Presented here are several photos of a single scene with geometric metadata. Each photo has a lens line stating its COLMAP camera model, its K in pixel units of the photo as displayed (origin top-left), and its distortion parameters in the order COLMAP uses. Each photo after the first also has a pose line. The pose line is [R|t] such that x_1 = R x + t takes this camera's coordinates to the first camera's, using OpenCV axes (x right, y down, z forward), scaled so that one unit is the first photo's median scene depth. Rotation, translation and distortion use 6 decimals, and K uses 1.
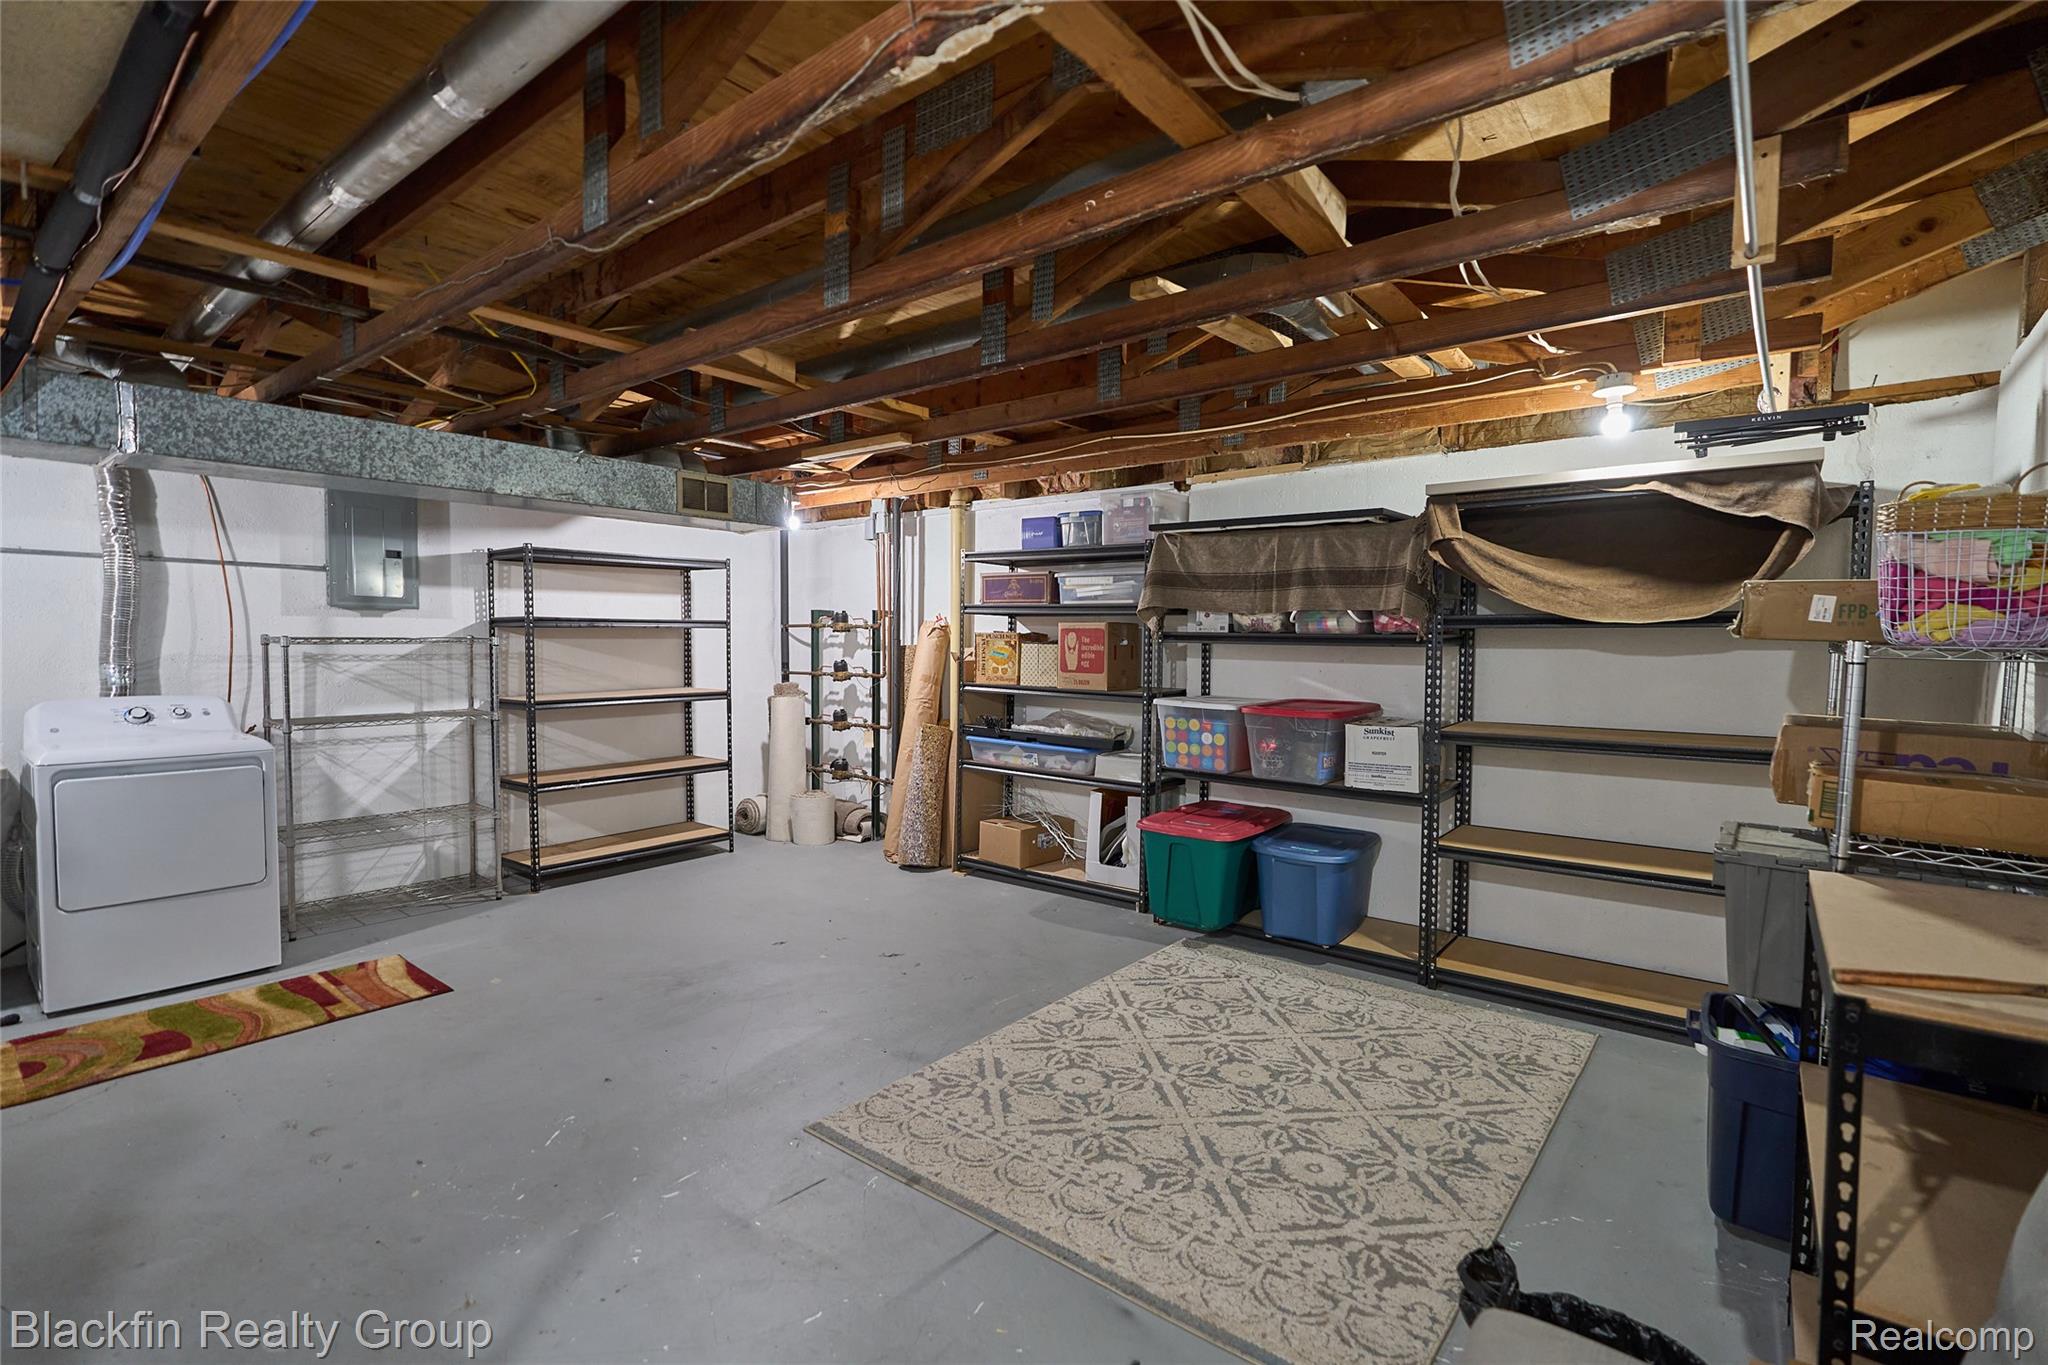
lens RADIAL K [[943.1, 0, 1017.3], [0, 943.1, 685.5], [0, 0, 1]] dist [-0.004468, -0.000277]
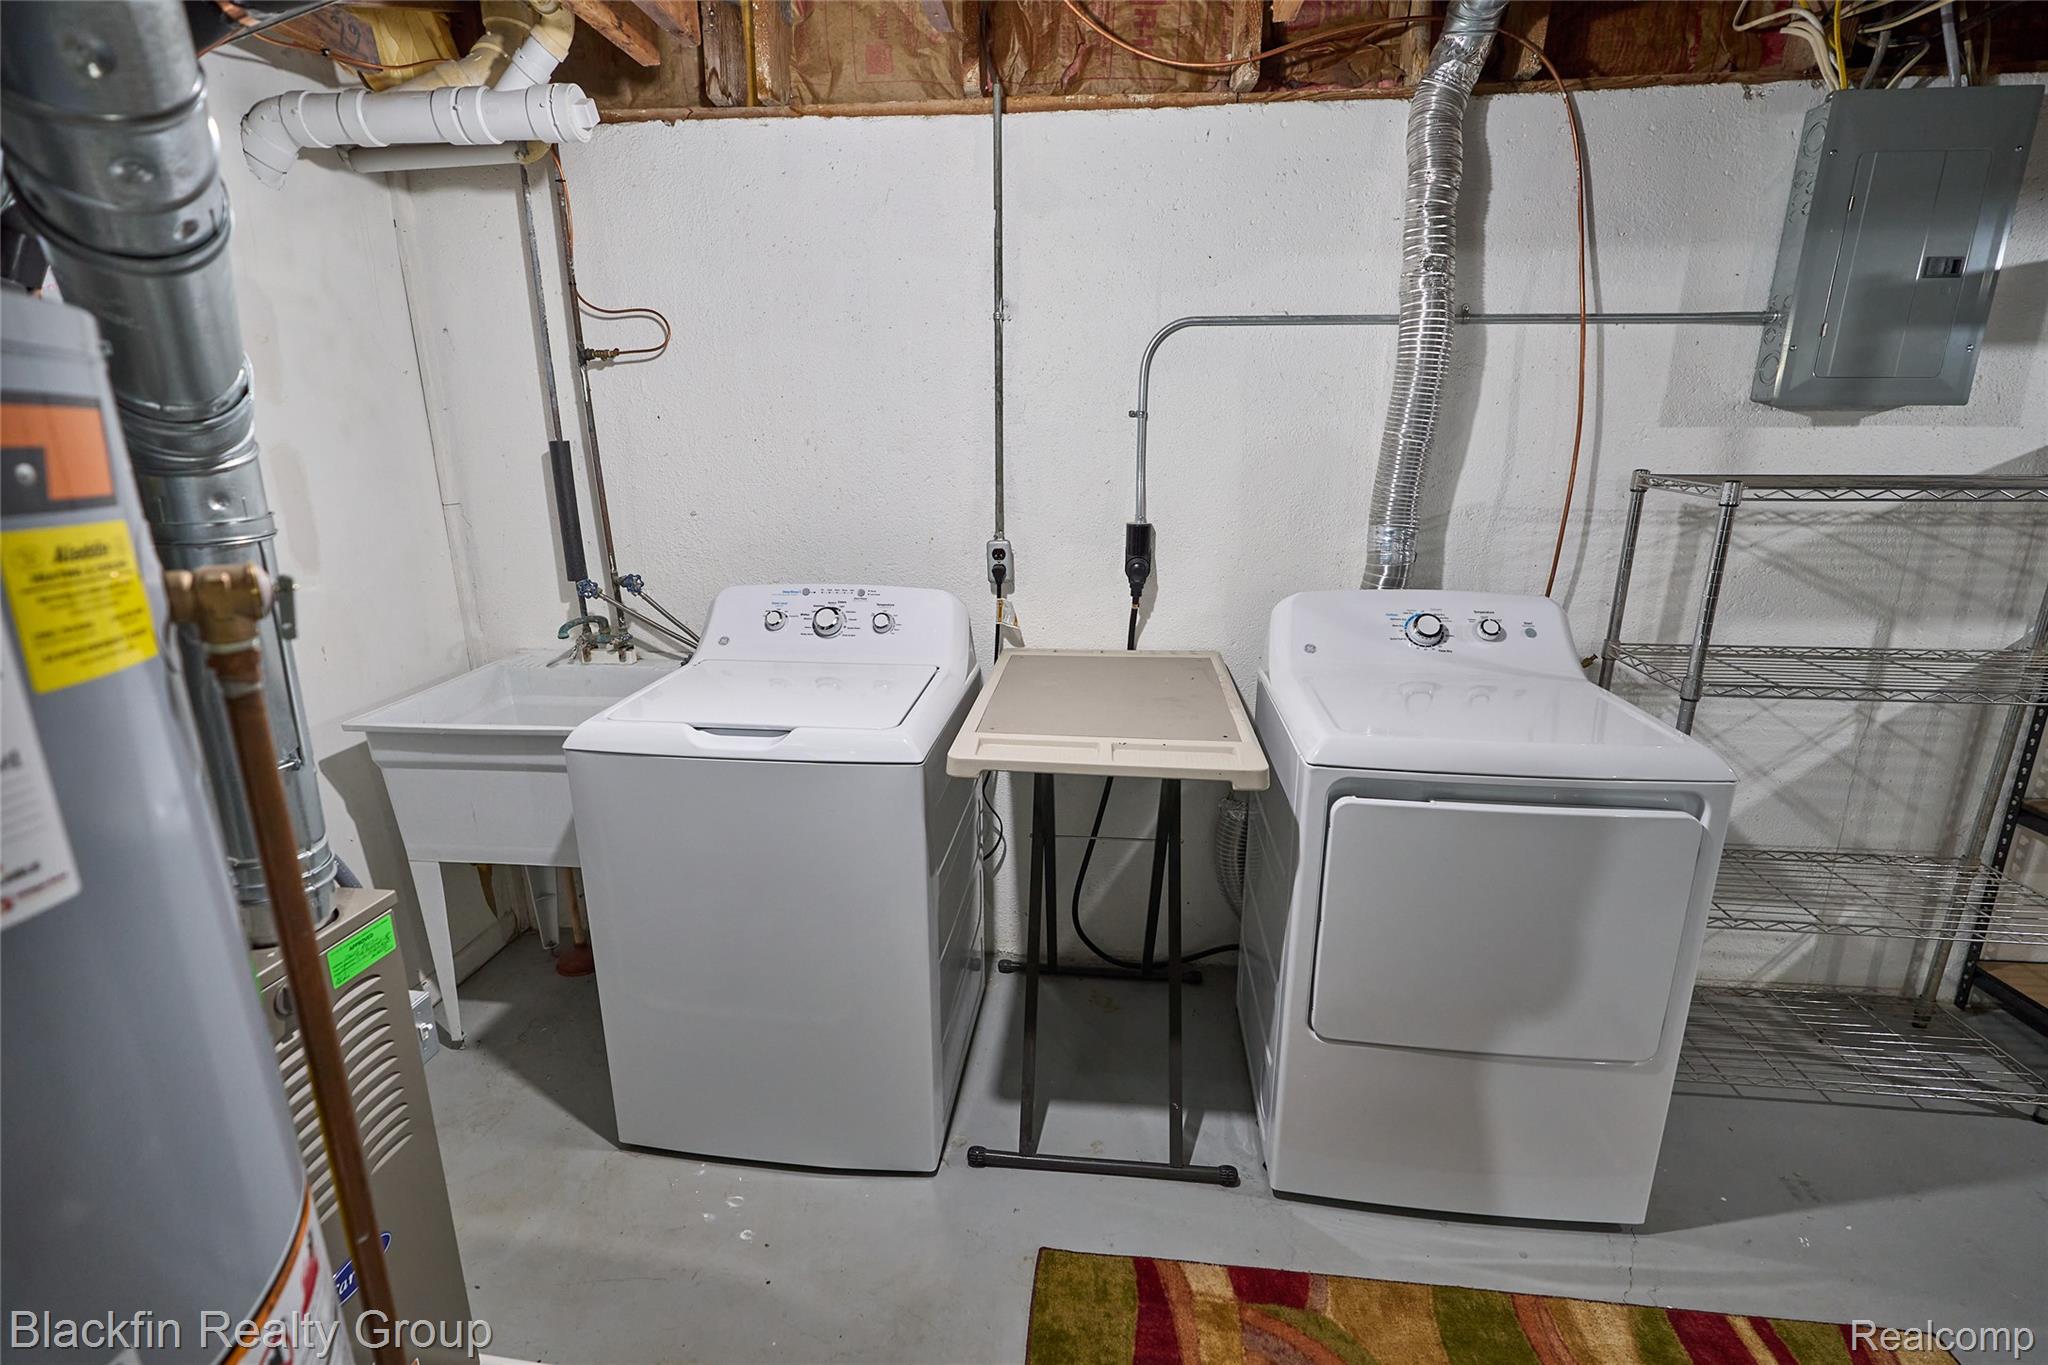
lens RADIAL K [[943.1, 0, 1017.4], [0, 943.1, 685.4], [0, 0, 1]] dist [-0.004468, -0.000277]
pose [[0.547509, 0.208337, -0.810450, -0.534744], [-0.032259, 0.973047, 0.228341, -0.043976], [0.836178, -0.098874, 0.539472, 0.442606]]
